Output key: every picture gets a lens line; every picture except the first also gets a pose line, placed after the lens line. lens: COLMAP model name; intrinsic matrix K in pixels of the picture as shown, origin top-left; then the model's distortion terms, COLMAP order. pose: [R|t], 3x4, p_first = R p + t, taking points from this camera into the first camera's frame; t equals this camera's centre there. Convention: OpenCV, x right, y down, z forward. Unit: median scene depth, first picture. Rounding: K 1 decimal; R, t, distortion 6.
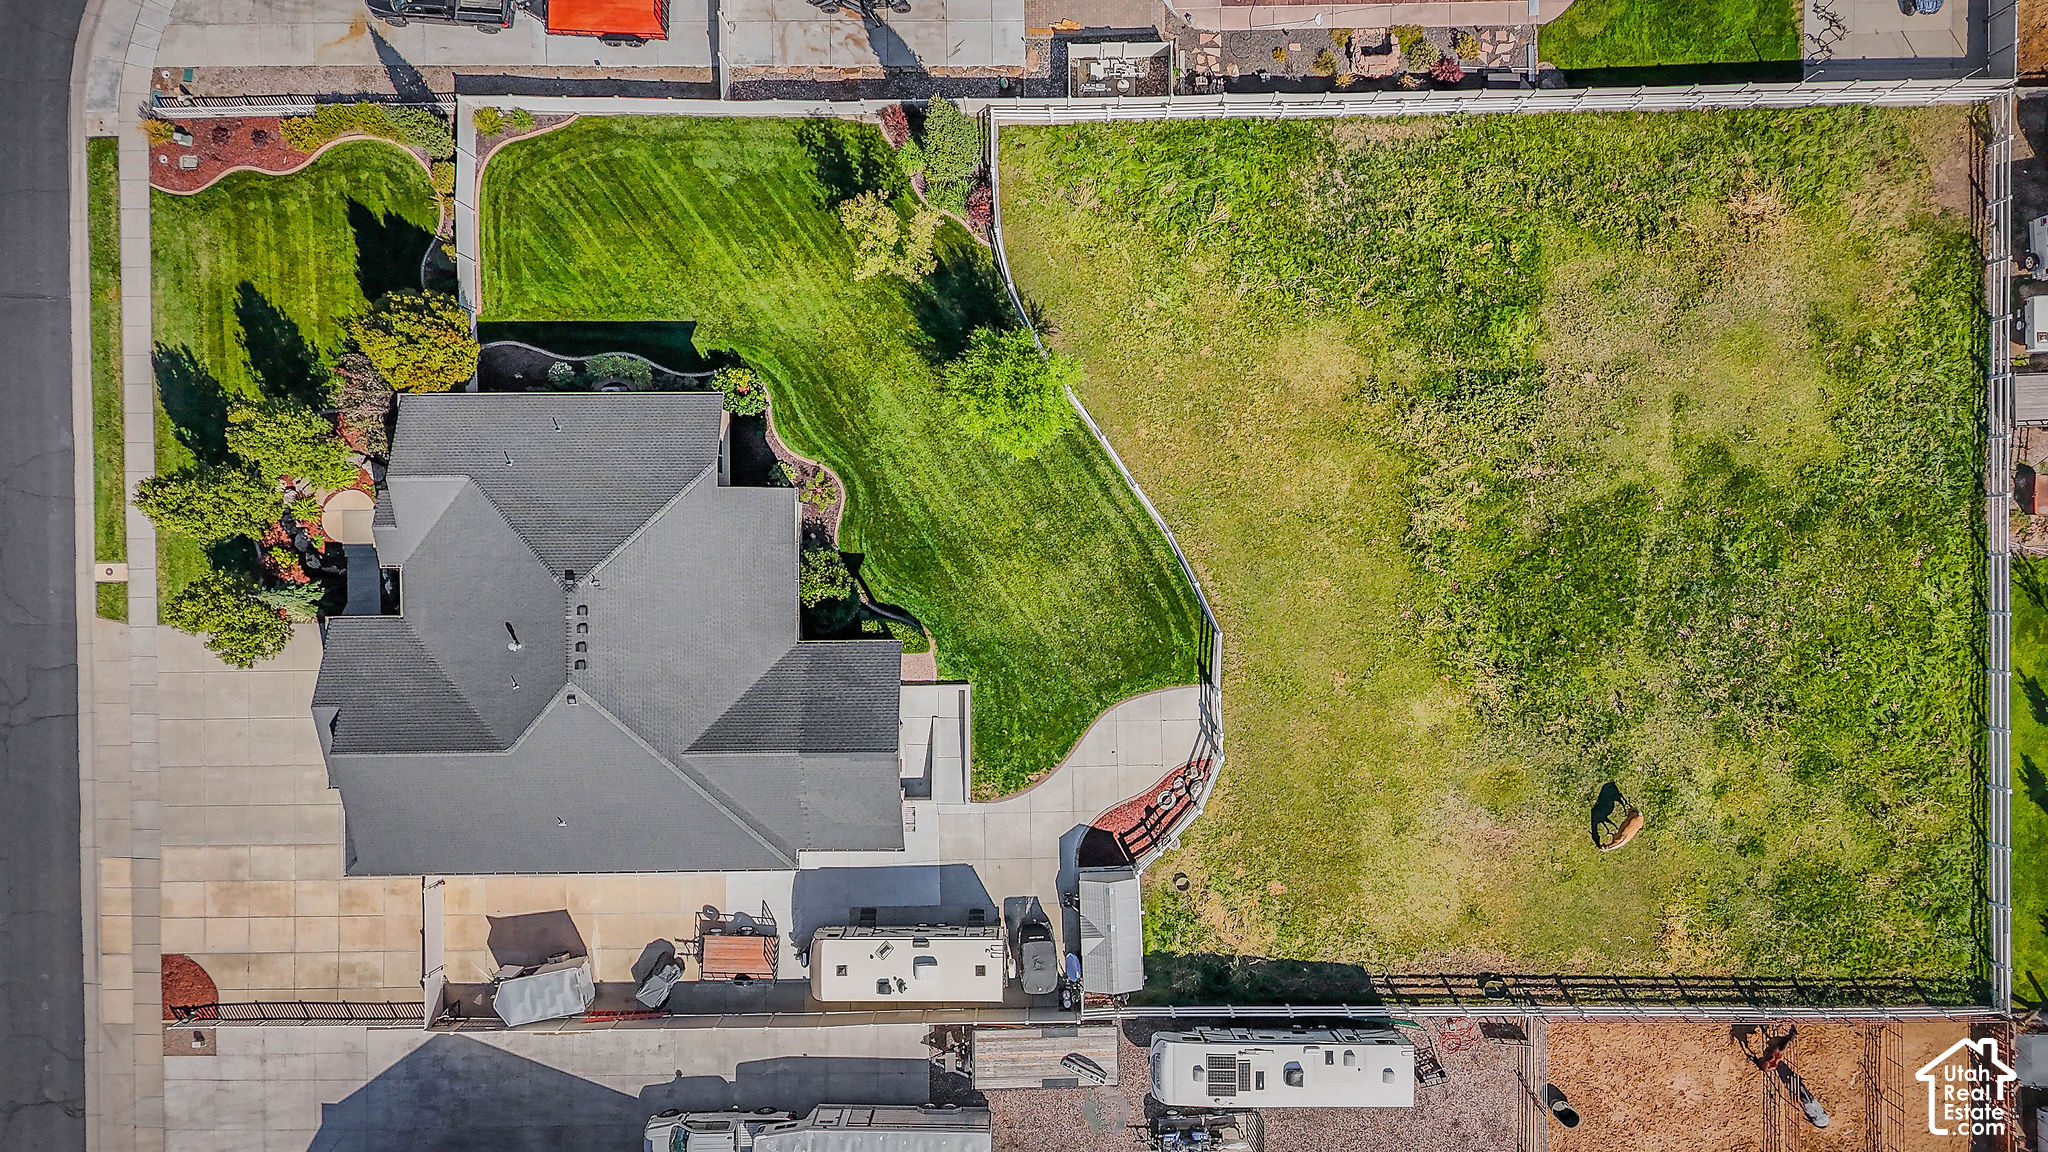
lens RADIAL K [[1513.8, 0, 1037.4], [0, 1513.8, 581.7], [0, 0, 1]] dist [0.034281, -0.004176]
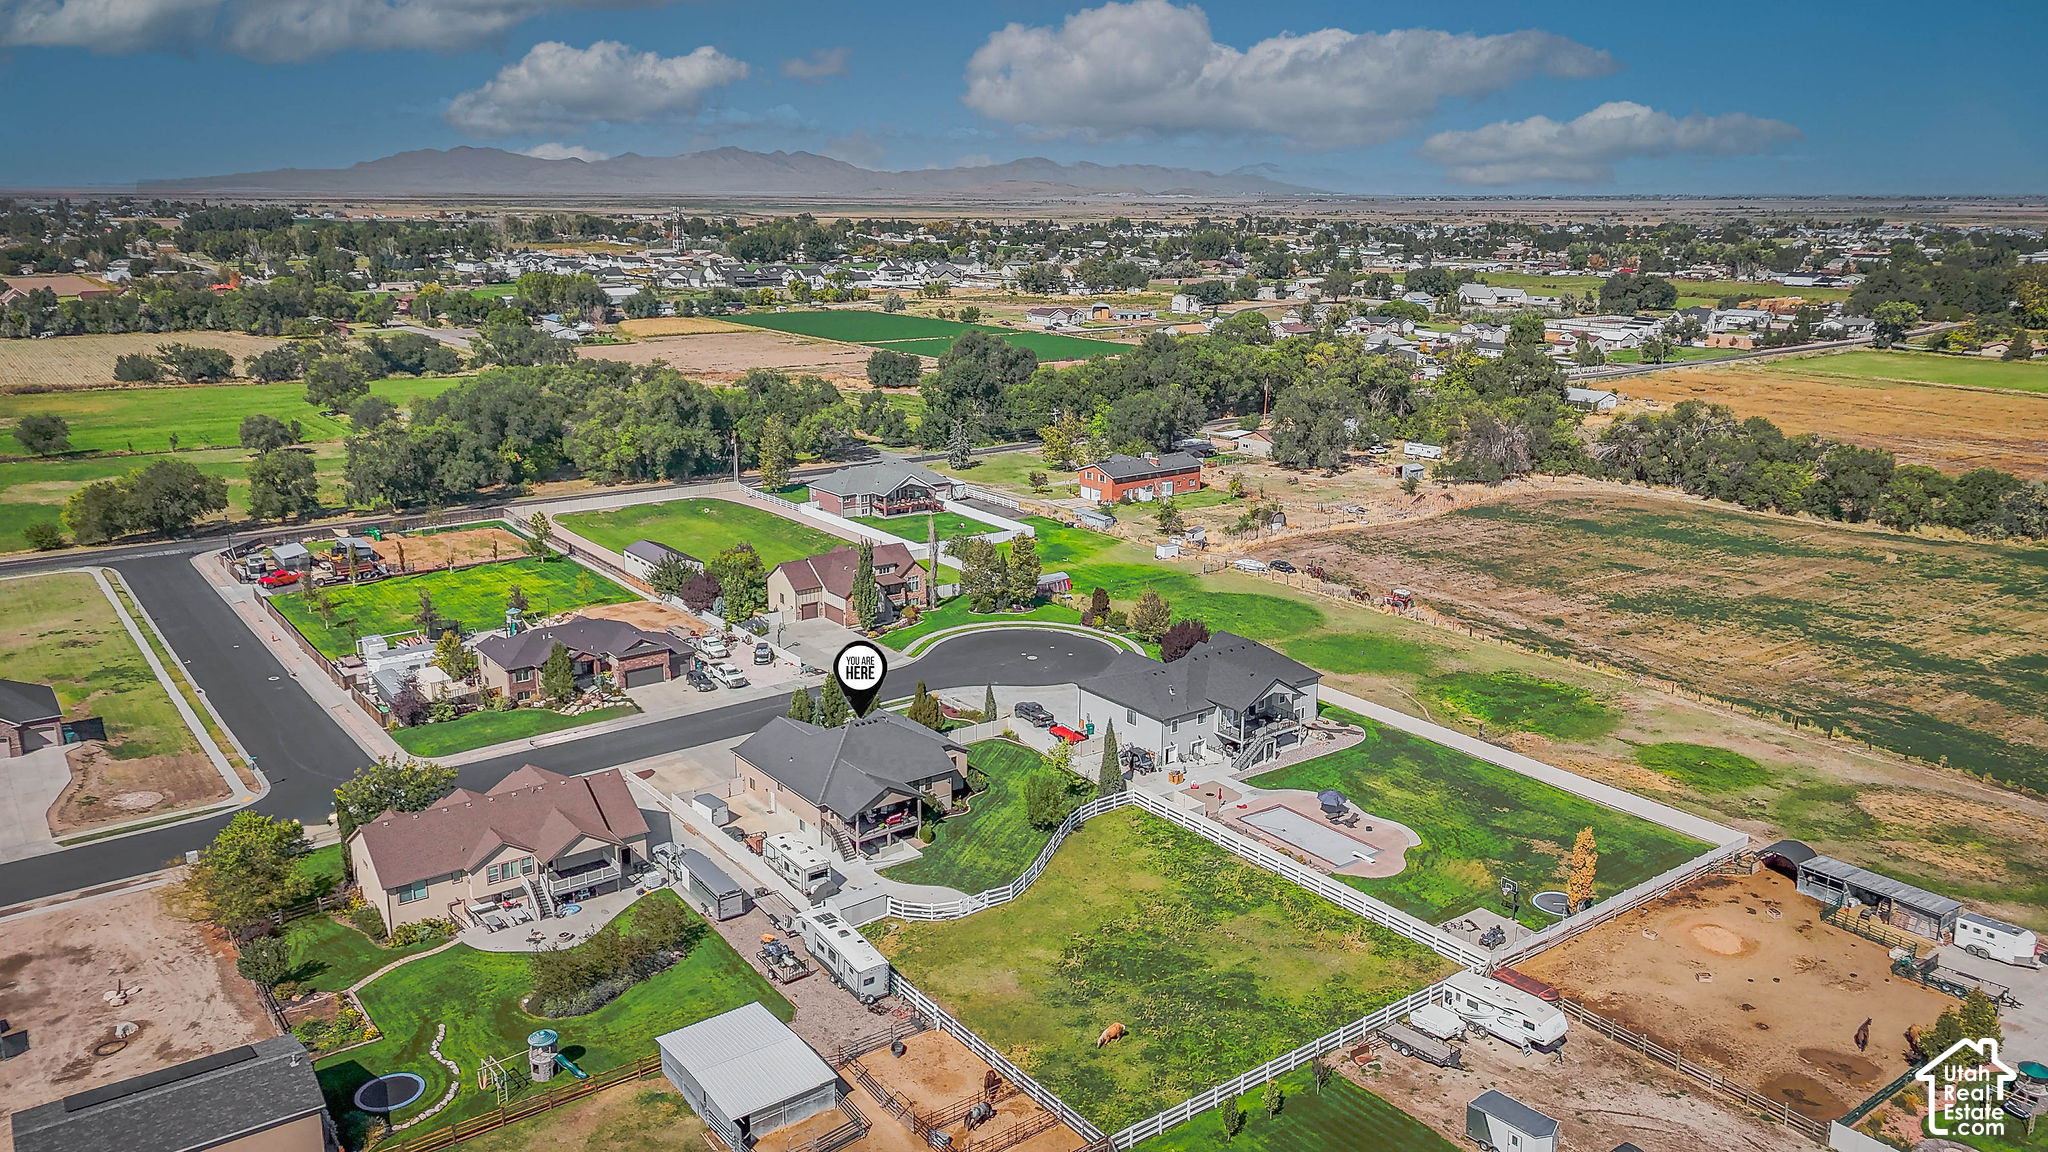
lens RADIAL K [[1493.1, 0, 1039.2], [0, 1493.1, 578.0], [0, 0, 1]] dist [0.041968, -0.004899]
pose [[0.597718, 0.216333, -0.771967, 1.587204], [-0.801289, 0.130148, -0.583949, 1.111805], [-0.025858, 0.967606, 0.251137, 0.090926]]
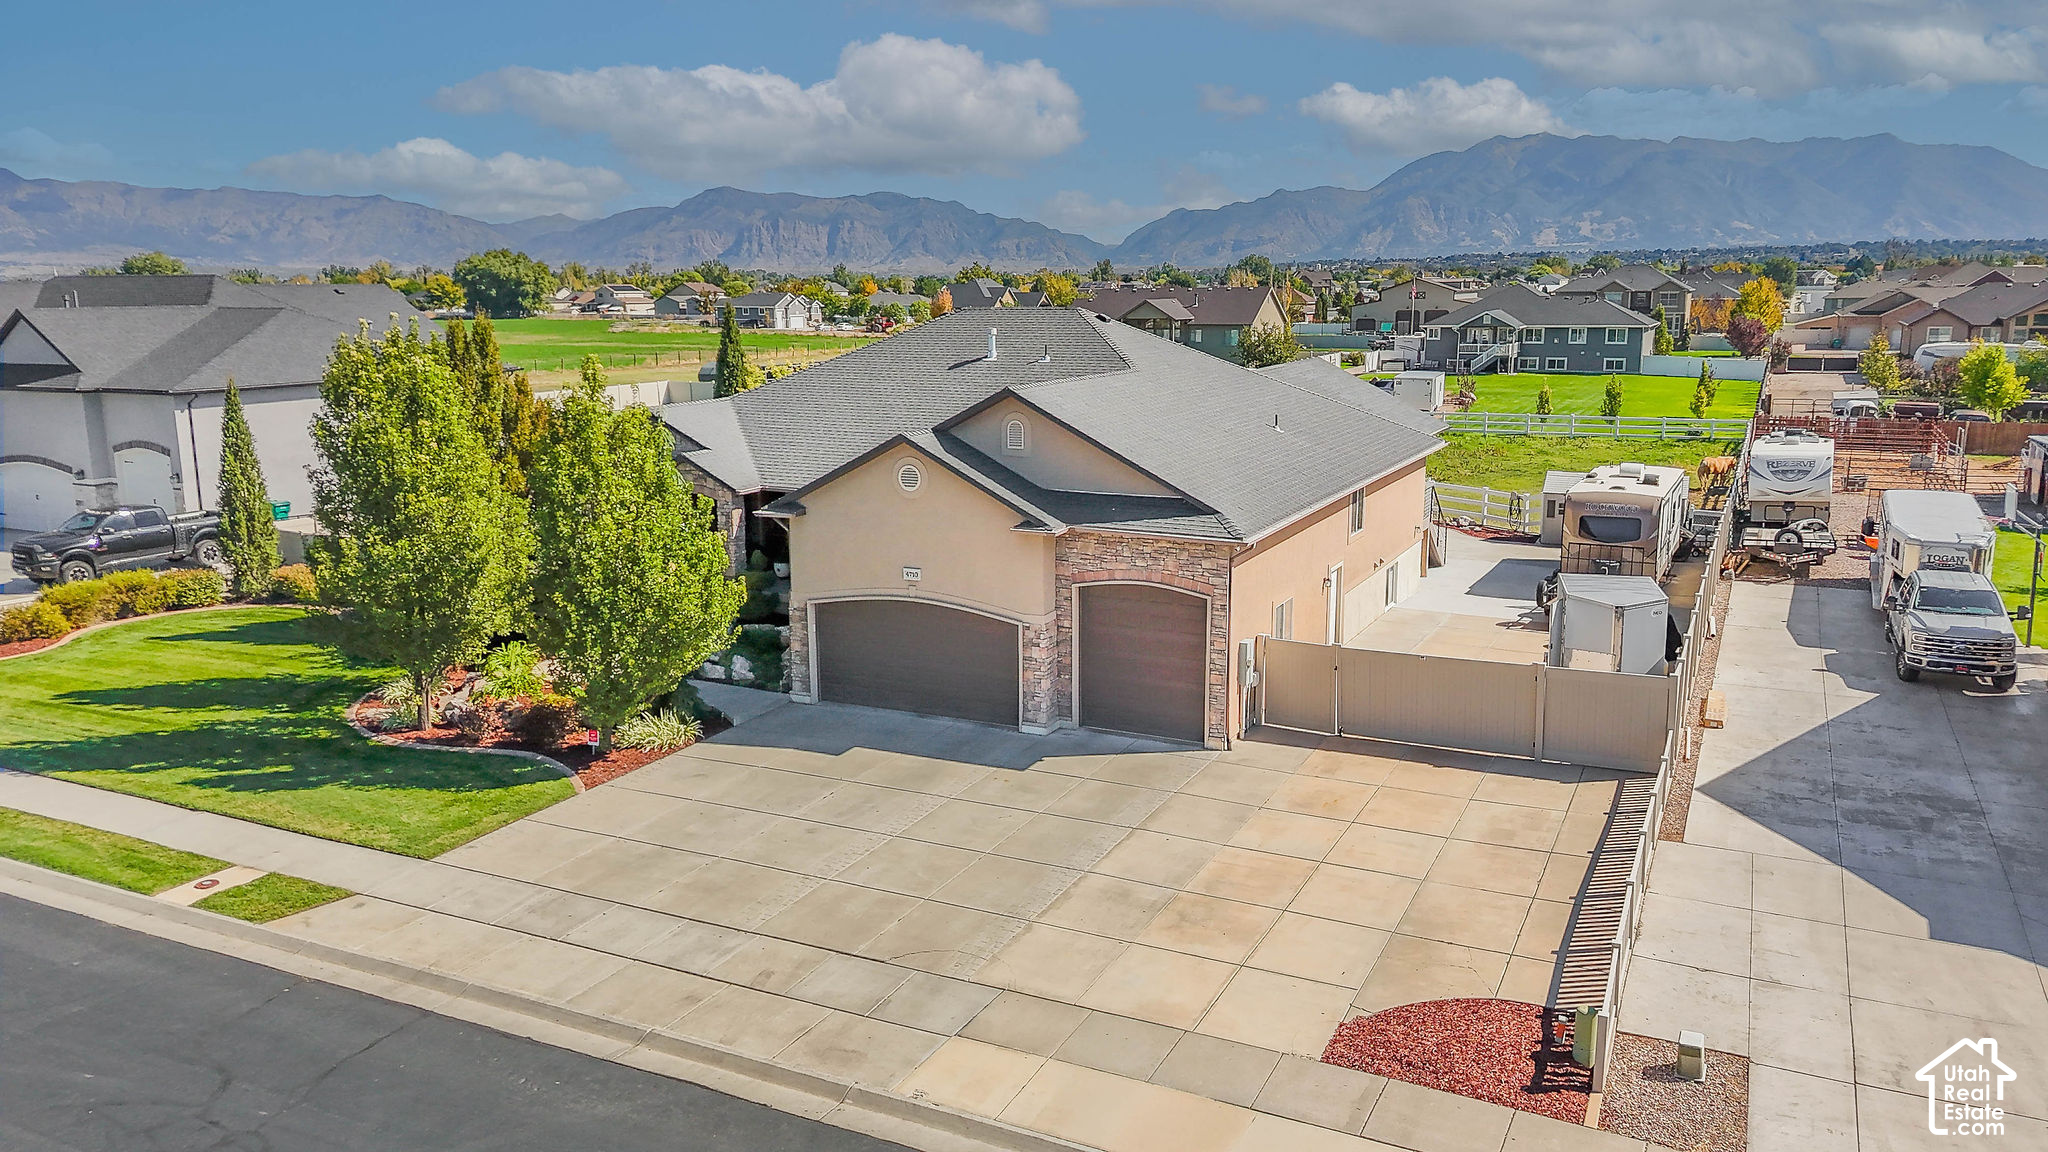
lens RADIAL K [[1493.1, 0, 1039.2], [0, 1493.1, 578.0], [0, 0, 1]] dist [0.041968, -0.004899]
pose [[0.447262, -0.167644, 0.878551, -0.810303], [0.894332, 0.071448, -0.441662, 0.310605], [0.011272, 0.983255, 0.181885, 0.873760]]
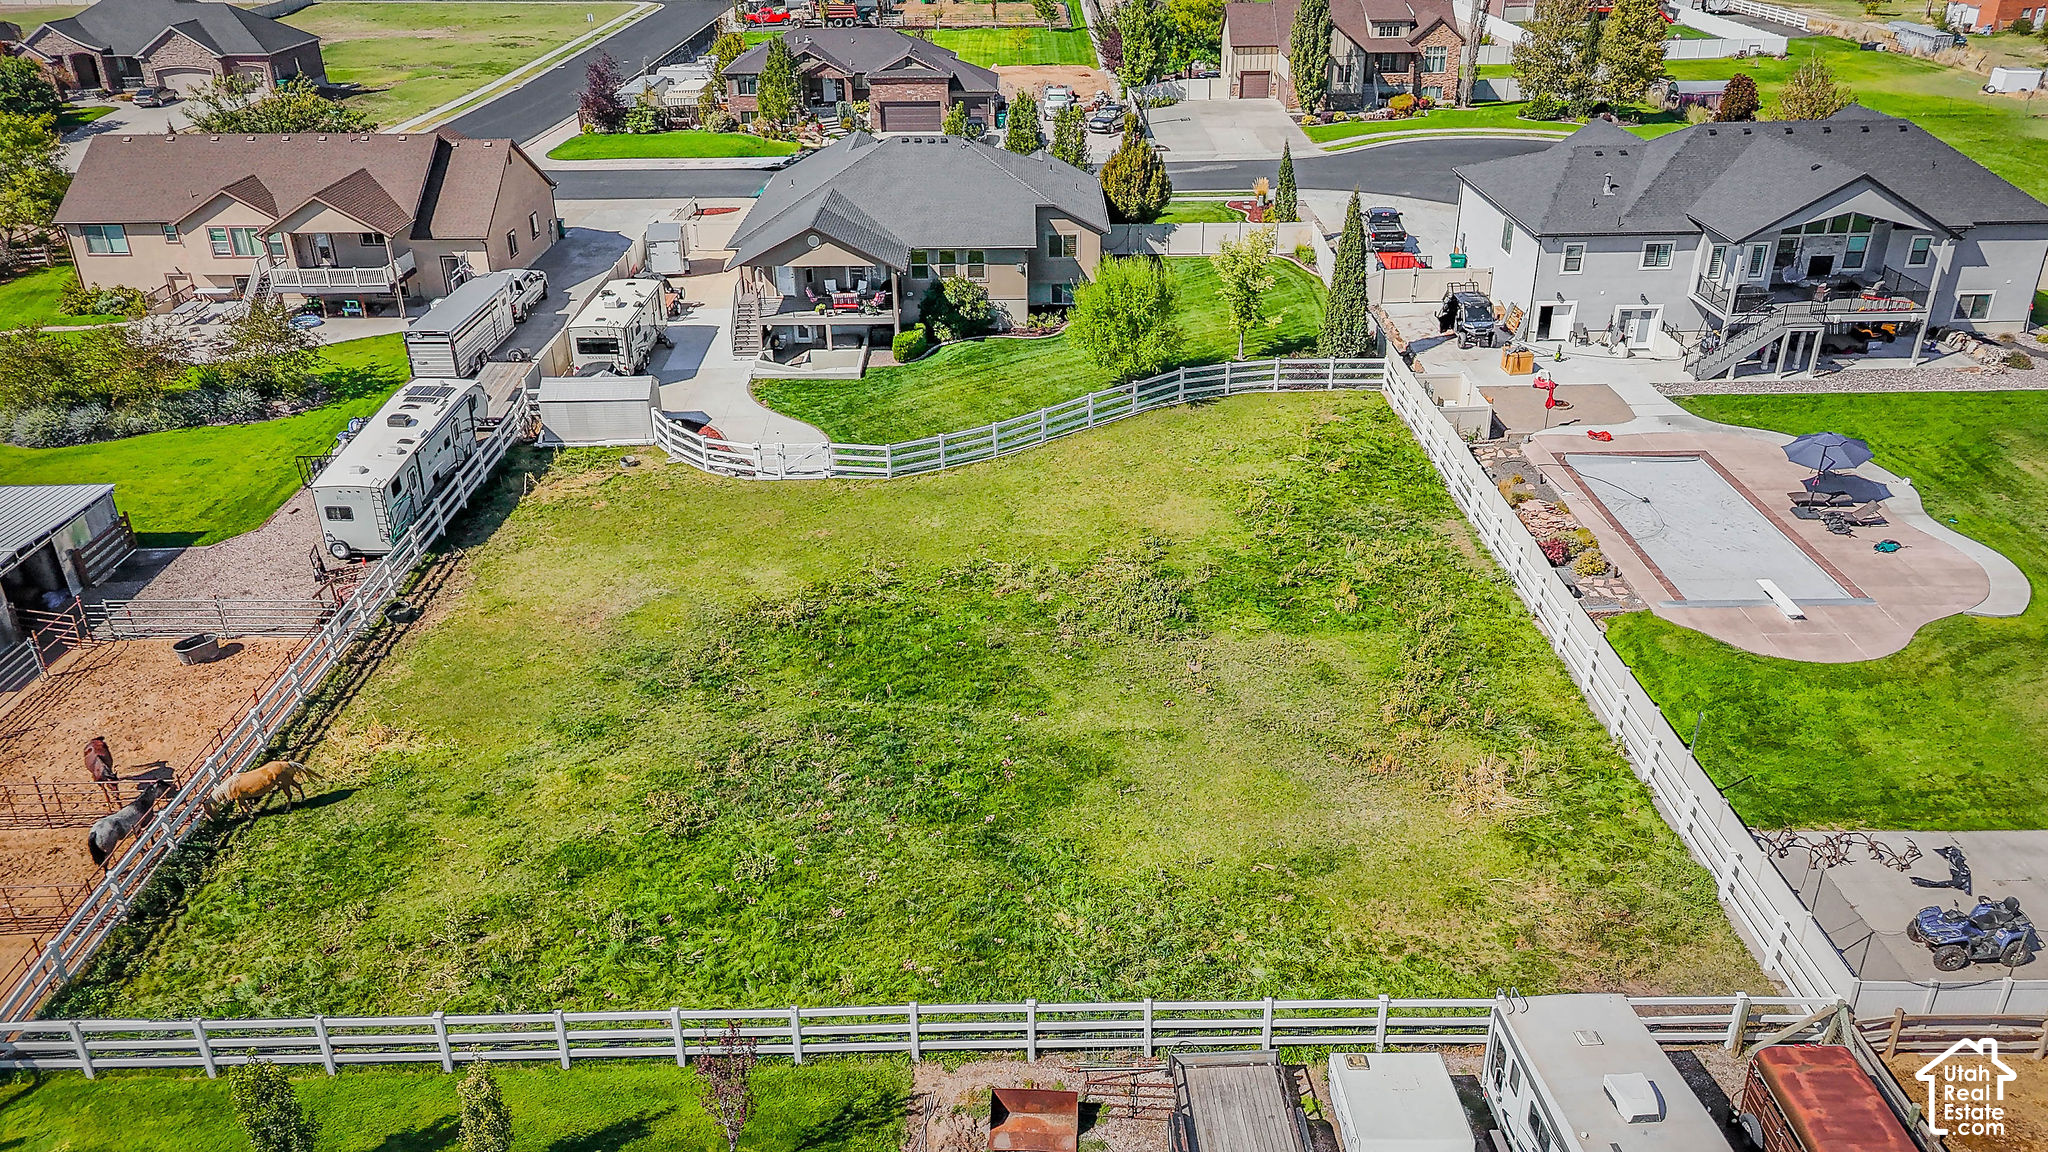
lens RADIAL K [[1513.8, 0, 1037.4], [0, 1513.8, 581.7], [0, 0, 1]] dist [0.034281, -0.004176]
pose [[0.002219, 0.458093, -0.888902, 0.990408], [-0.999977, -0.004681, -0.004909, -0.054170], [-0.006410, 0.888892, 0.458072, 0.632326]]
